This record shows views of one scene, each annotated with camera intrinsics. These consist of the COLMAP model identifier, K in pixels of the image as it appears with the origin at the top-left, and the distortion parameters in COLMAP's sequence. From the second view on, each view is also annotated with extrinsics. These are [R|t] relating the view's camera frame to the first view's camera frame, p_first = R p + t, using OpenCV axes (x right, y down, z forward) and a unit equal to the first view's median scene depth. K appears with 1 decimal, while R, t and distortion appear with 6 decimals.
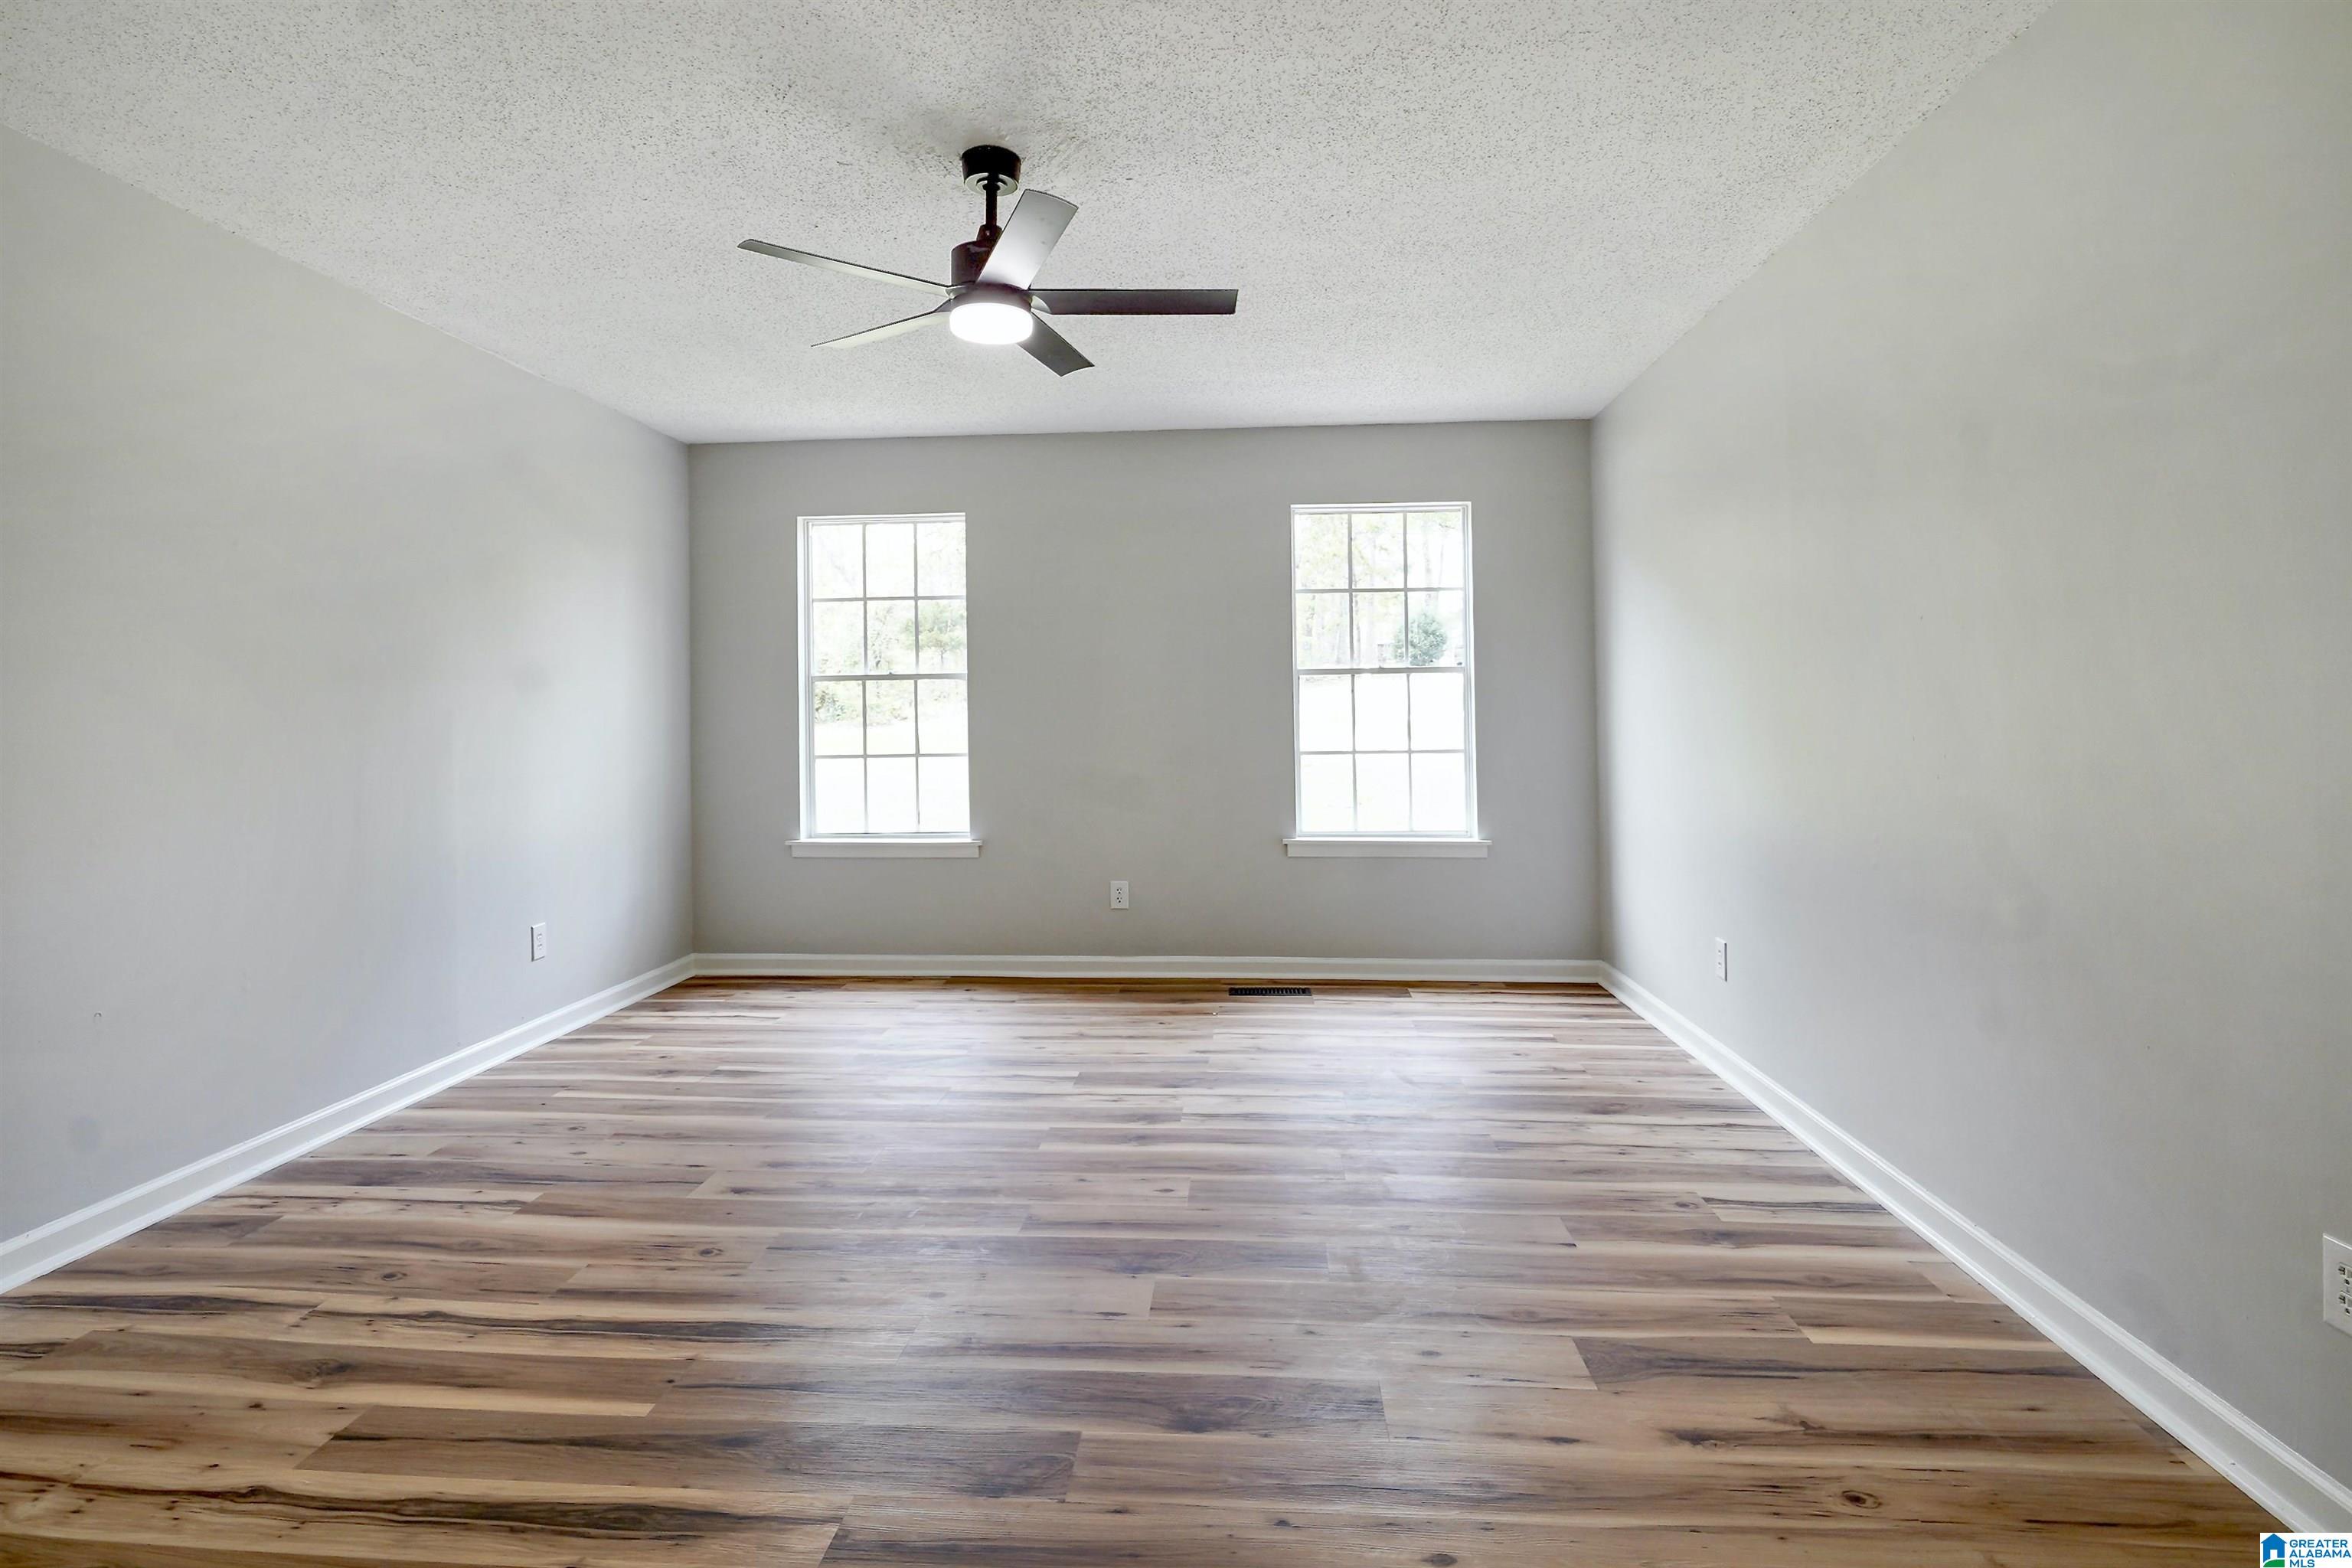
lens RADIAL K [[1145.7, 0, 1178.9], [0, 1145.7, 755.9], [0, 0, 1]] dist [-0.028143, -0.000838]
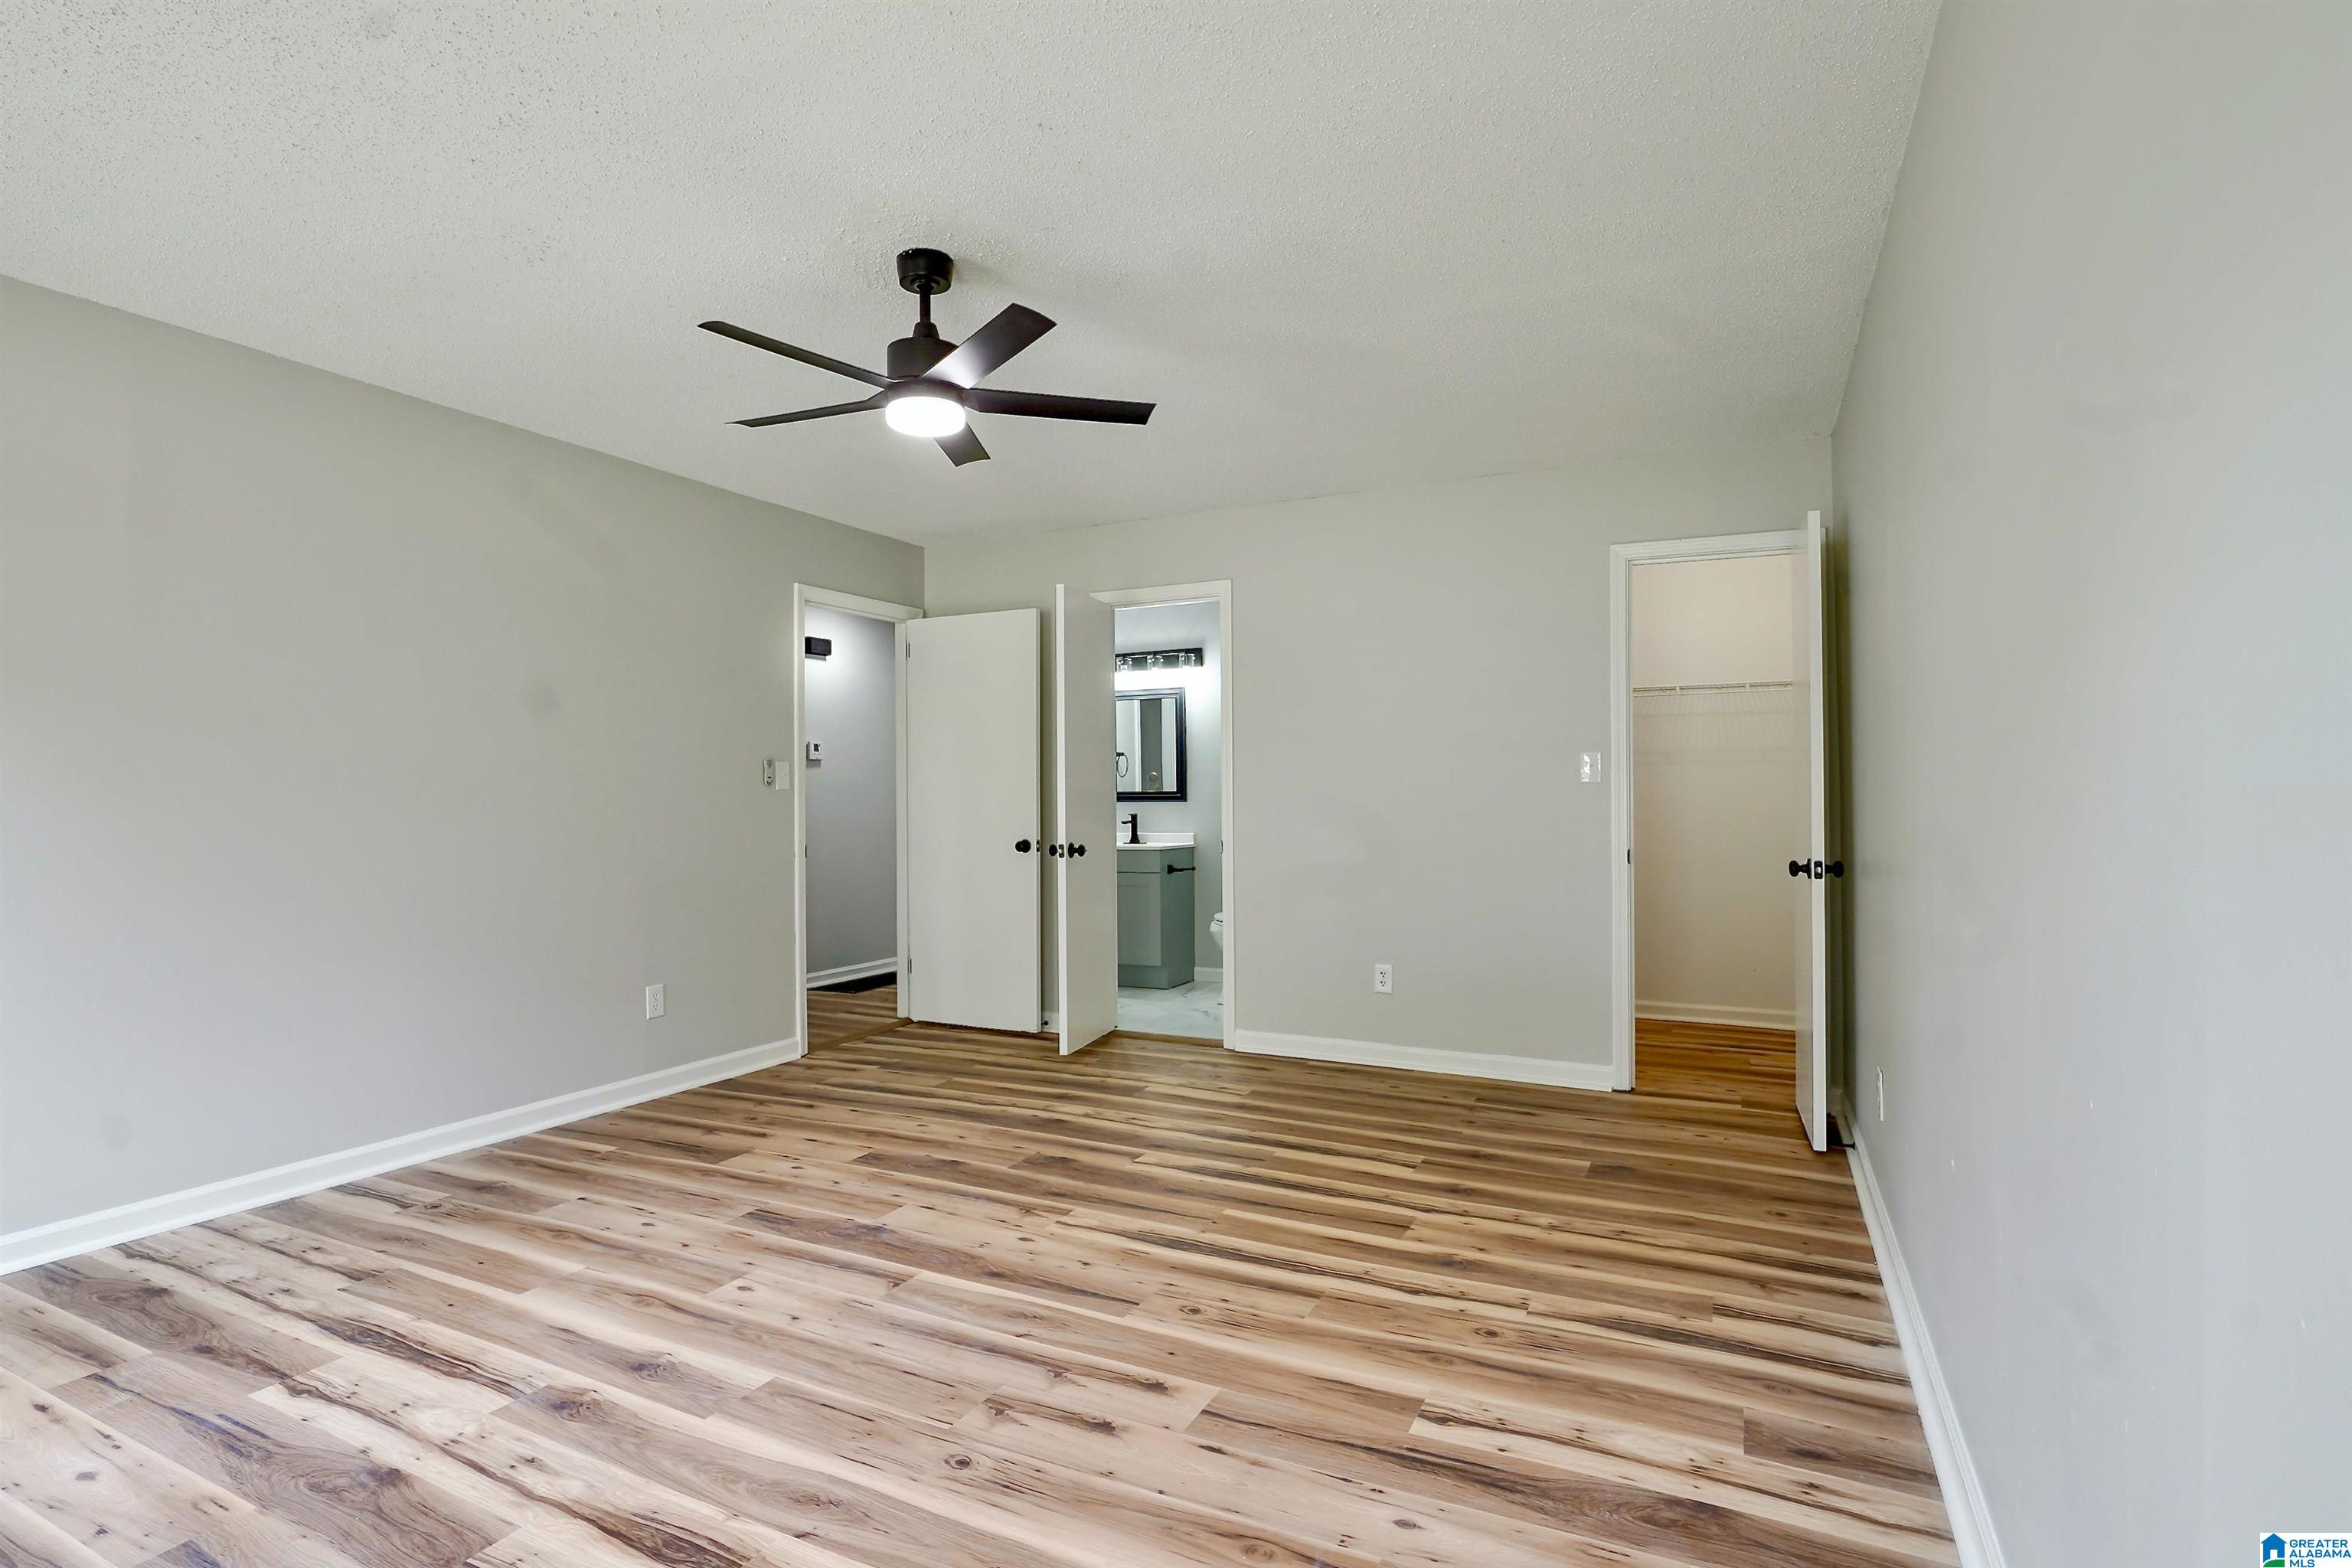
lens RADIAL K [[1145.7, 0, 1178.9], [0, 1145.7, 755.9], [0, 0, 1]] dist [-0.028143, -0.000838]
pose [[-0.923962, 0.028812, 0.381399, -0.801843], [0.026807, 0.999585, -0.010570, -0.048097], [-0.381545, 0.000458, -0.924350, 1.935005]]
